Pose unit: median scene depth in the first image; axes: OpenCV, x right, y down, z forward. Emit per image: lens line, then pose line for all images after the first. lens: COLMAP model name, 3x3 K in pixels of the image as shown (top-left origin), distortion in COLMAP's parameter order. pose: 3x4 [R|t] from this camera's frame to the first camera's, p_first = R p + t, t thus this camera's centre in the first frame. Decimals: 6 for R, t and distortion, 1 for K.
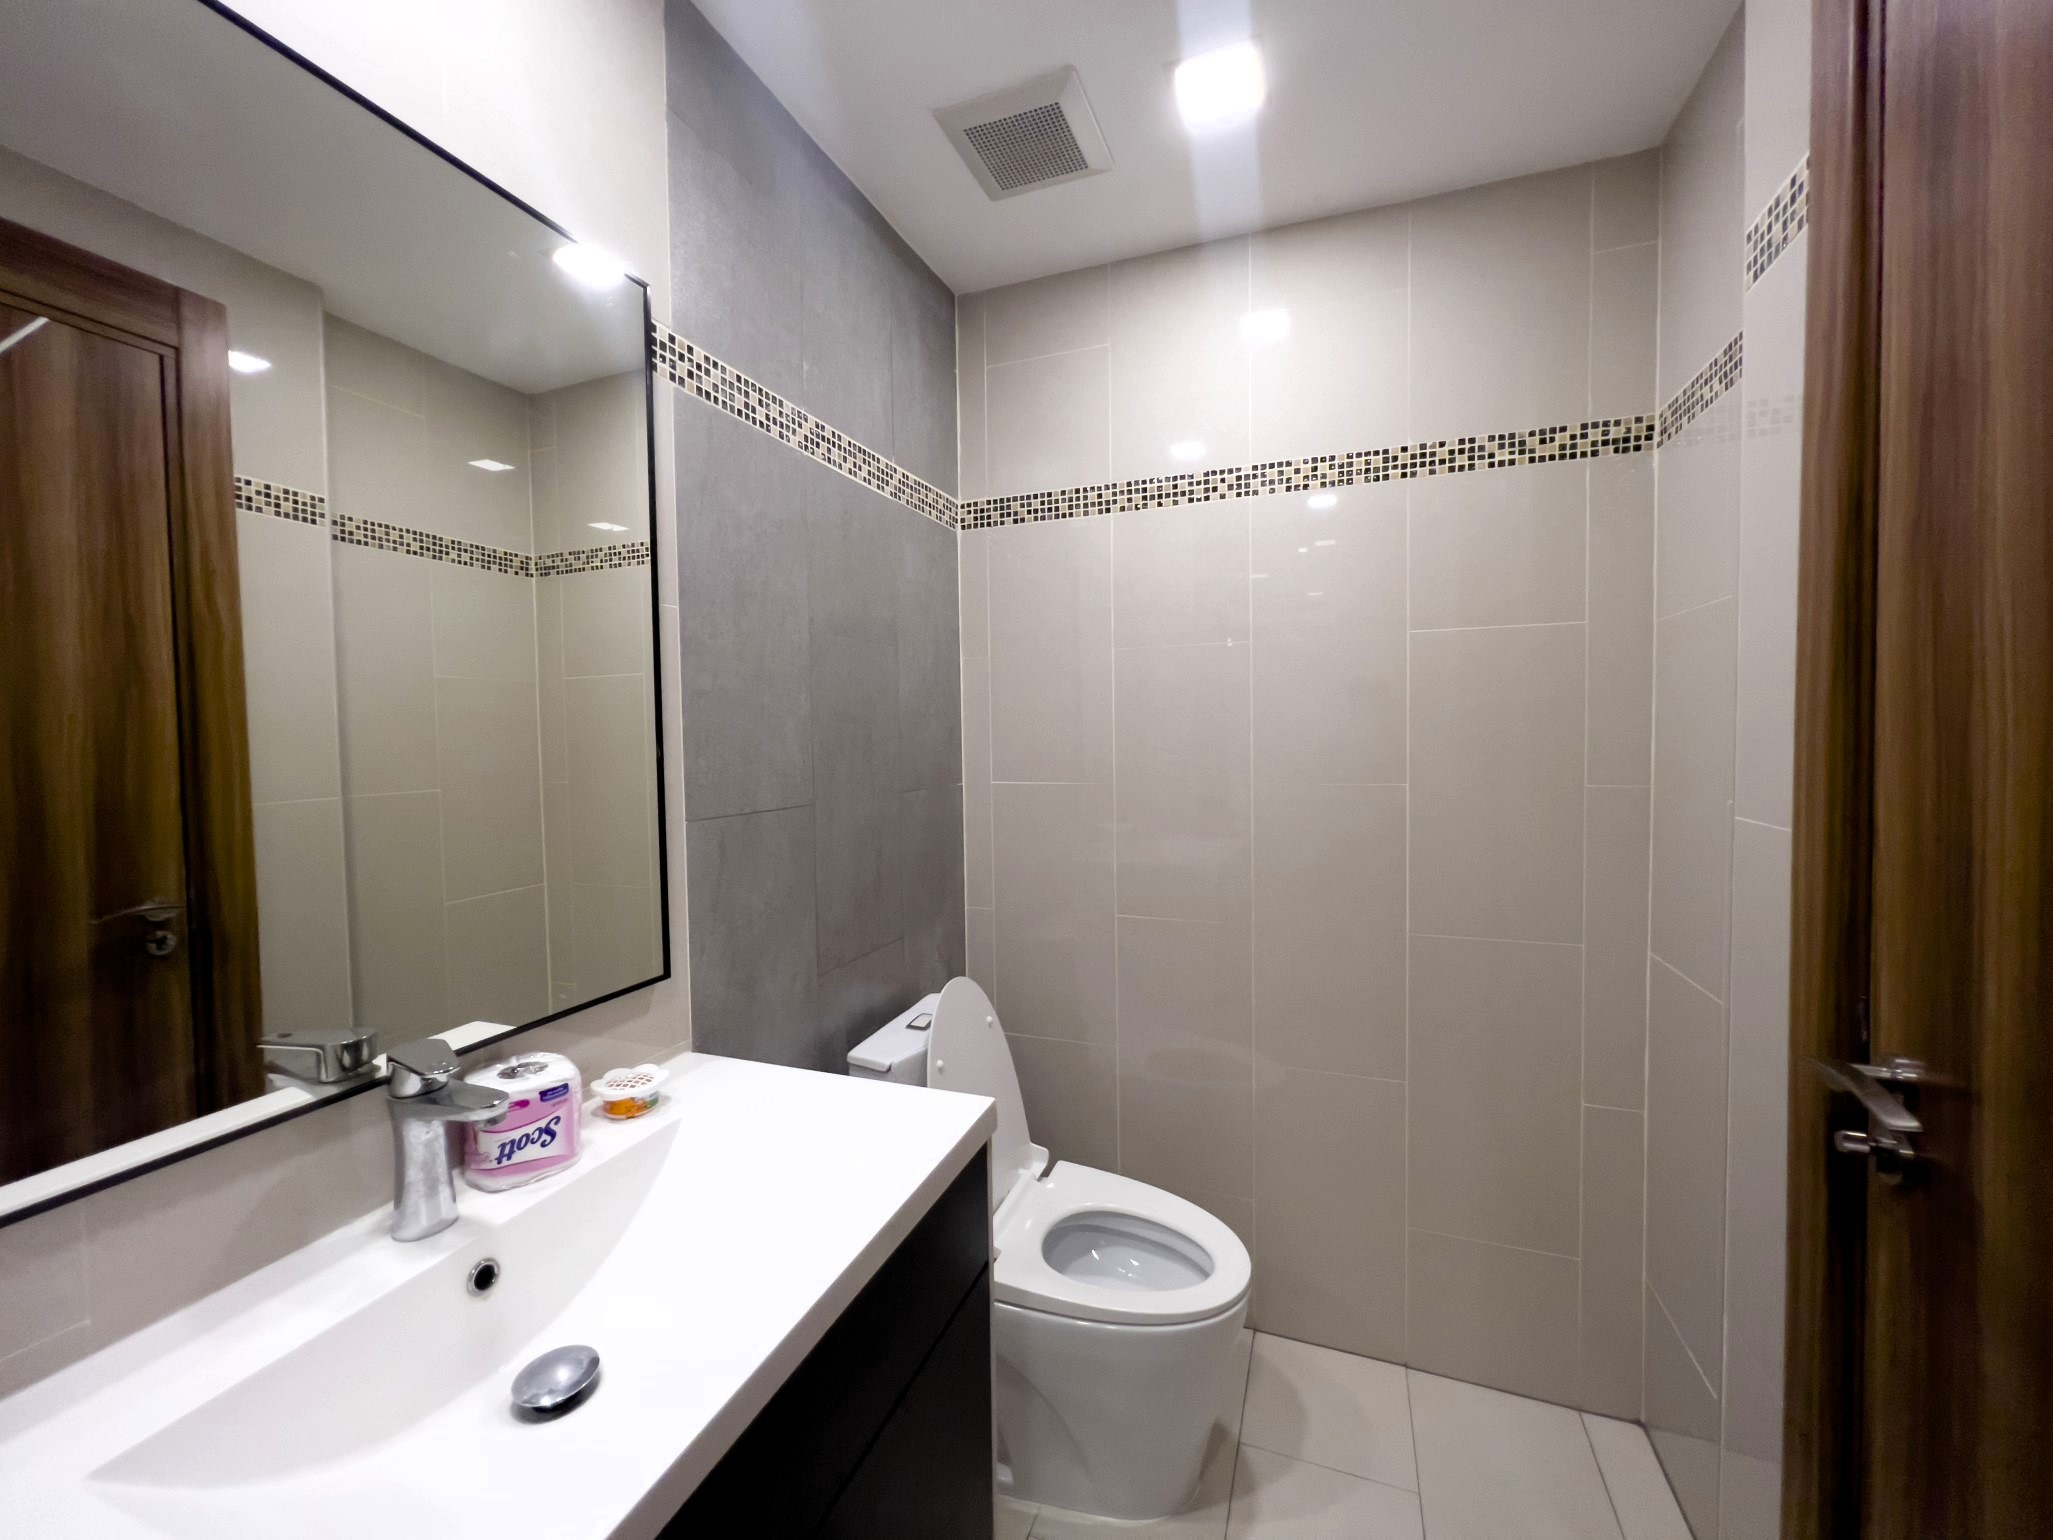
lens RADIAL K [[824.1, 0, 1028.9], [0, 824.1, 768.3], [0, 0, 1]] dist [-0.001902, 0.001153]
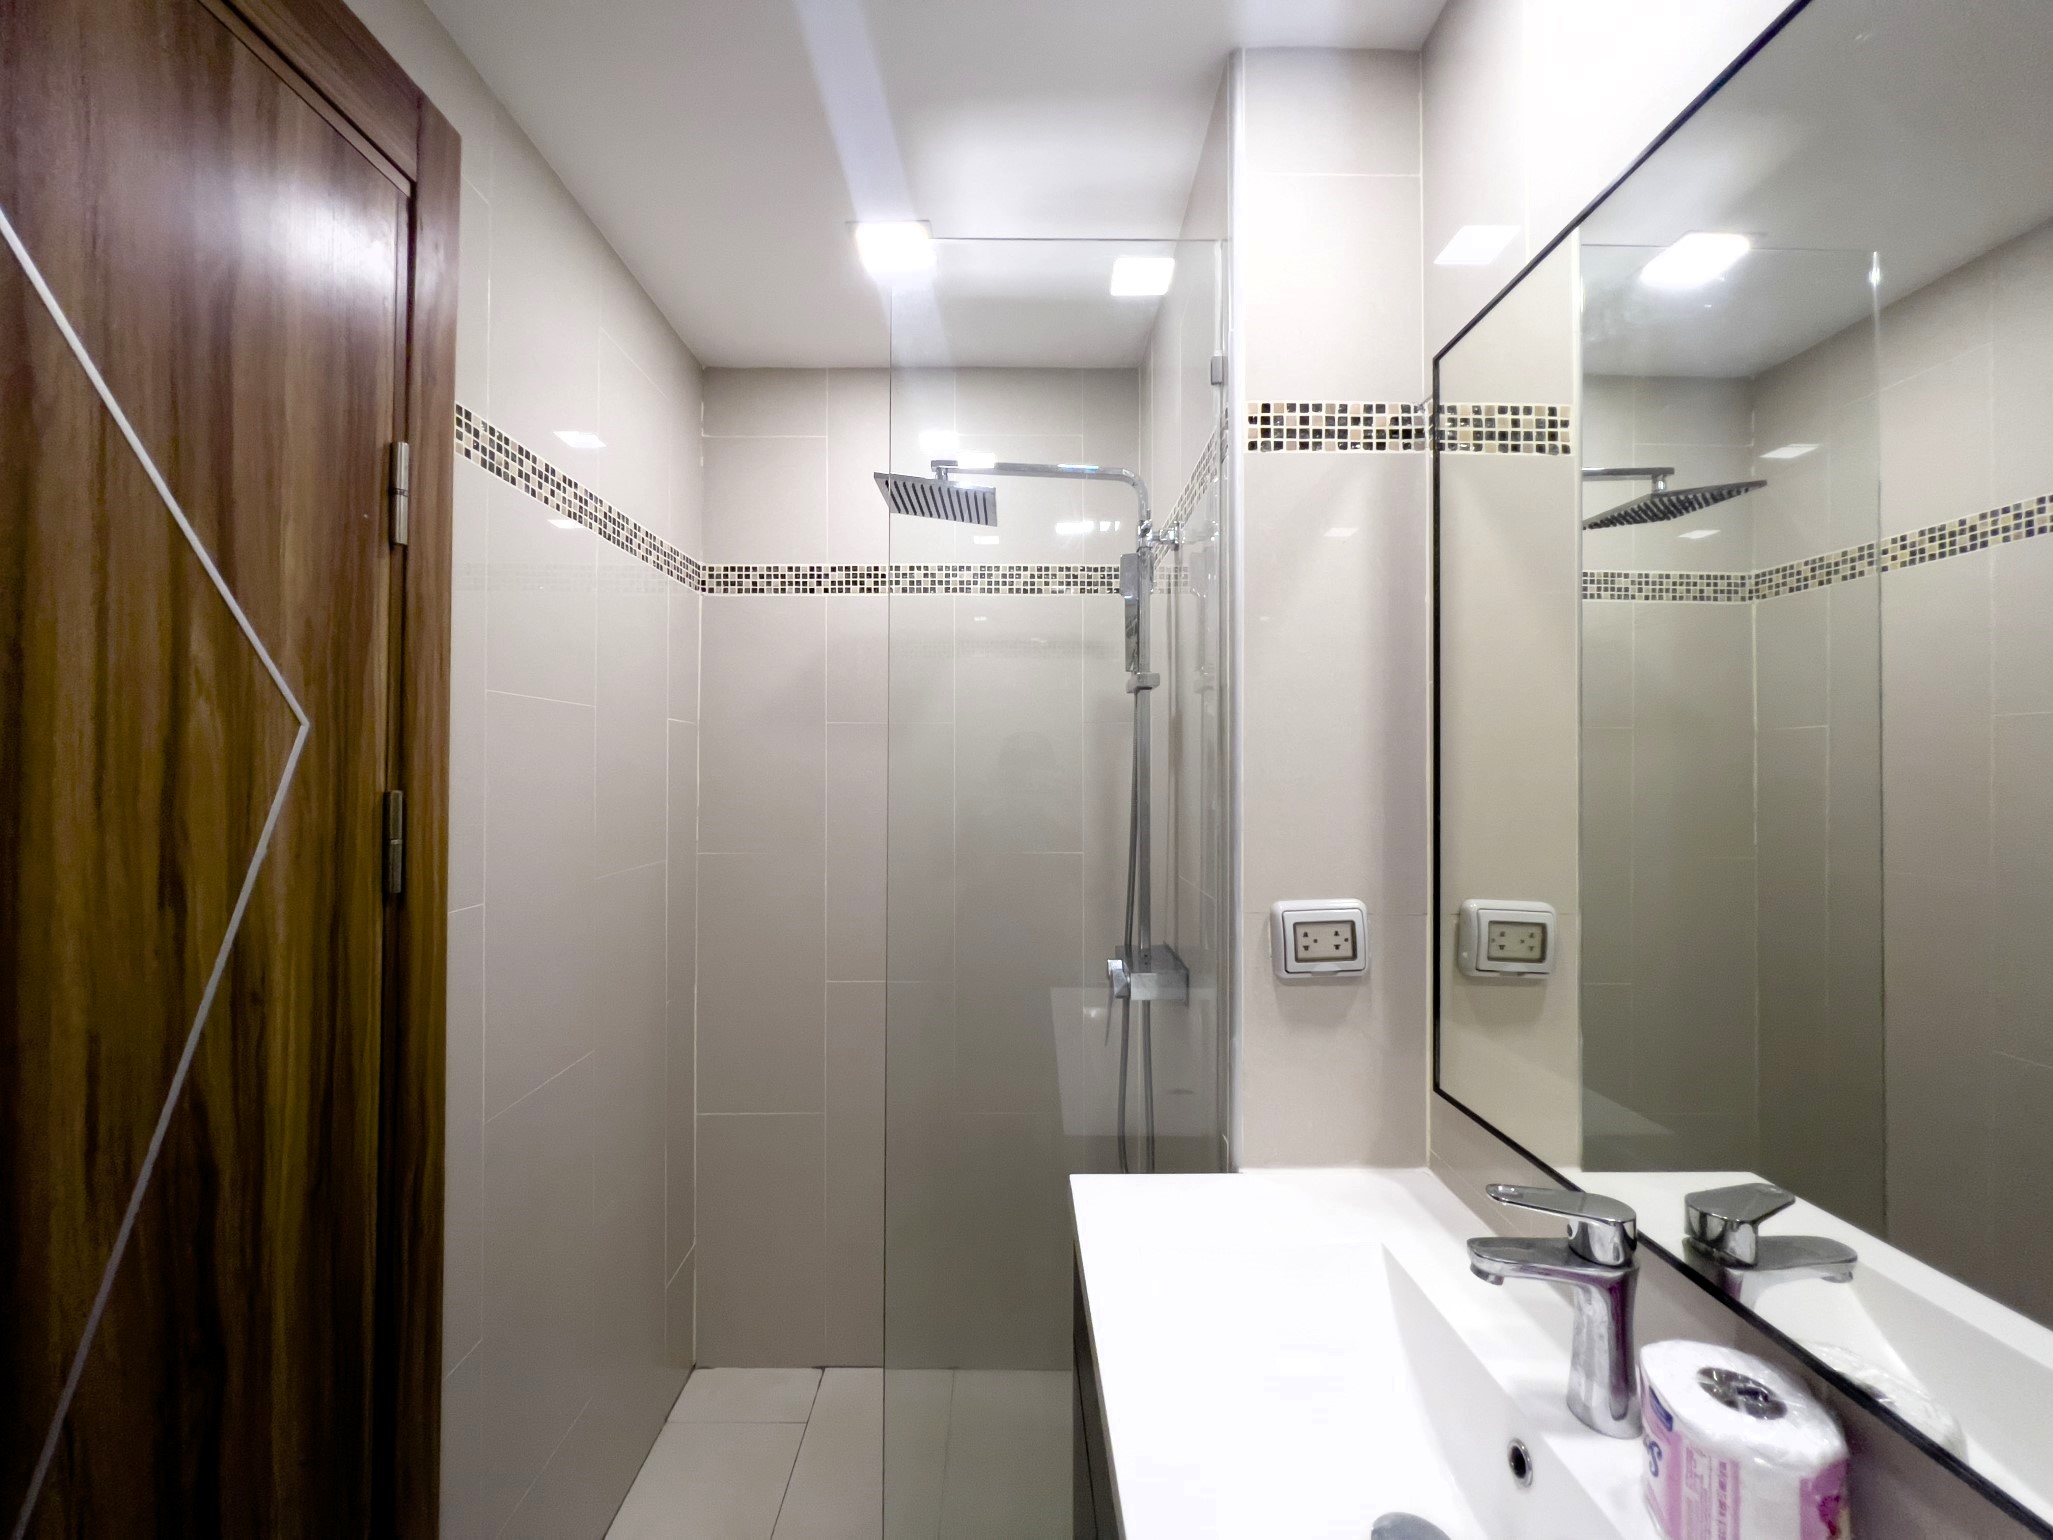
lens RADIAL K [[824.1, 0, 1018.7], [0, 824.1, 764.6], [0, 0, 1]] dist [-0.001902, 0.001153]
pose [[-0.936378, 0.007838, -0.350906, 0.085055], [-0.002879, 0.999545, 0.030009, -0.090682], [0.350982, 0.029110, -0.935930, 0.904731]]
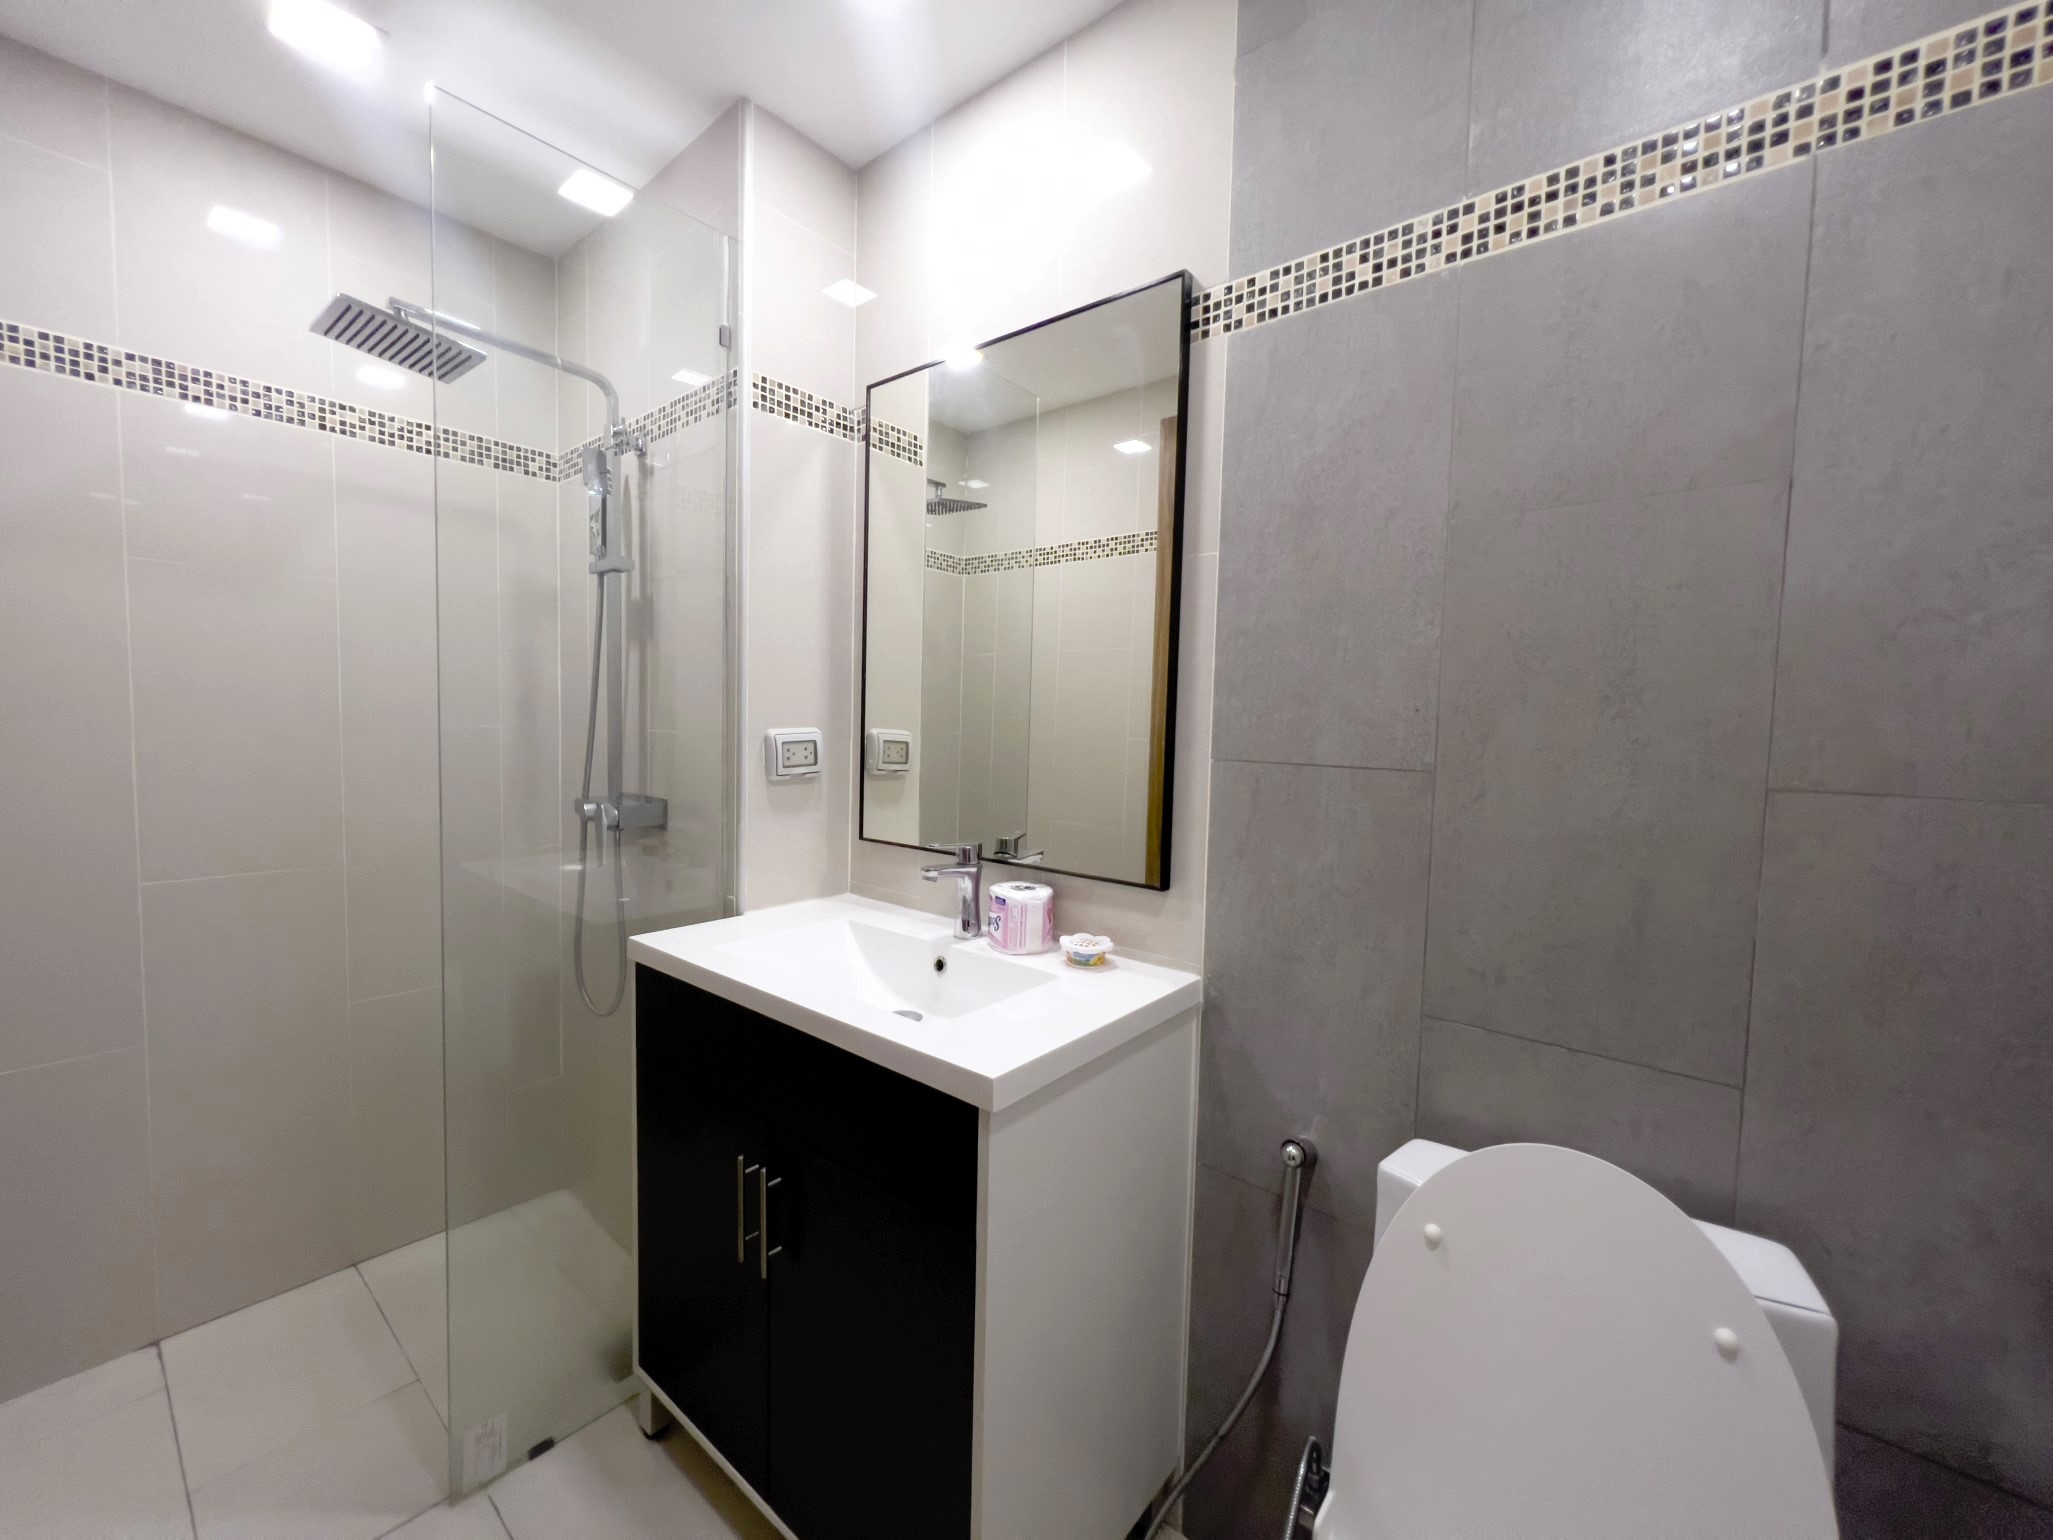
lens RADIAL K [[823.8, 0, 1027.0], [0, 823.8, 763.5], [0, 0, 1]] dist [-0.000882, 0.001403]
pose [[-0.333356, 0.057003, -0.941076, 0.561131], [-0.057212, 0.995108, 0.080542, 0.000001], [0.941064, 0.080690, -0.328464, 0.983841]]
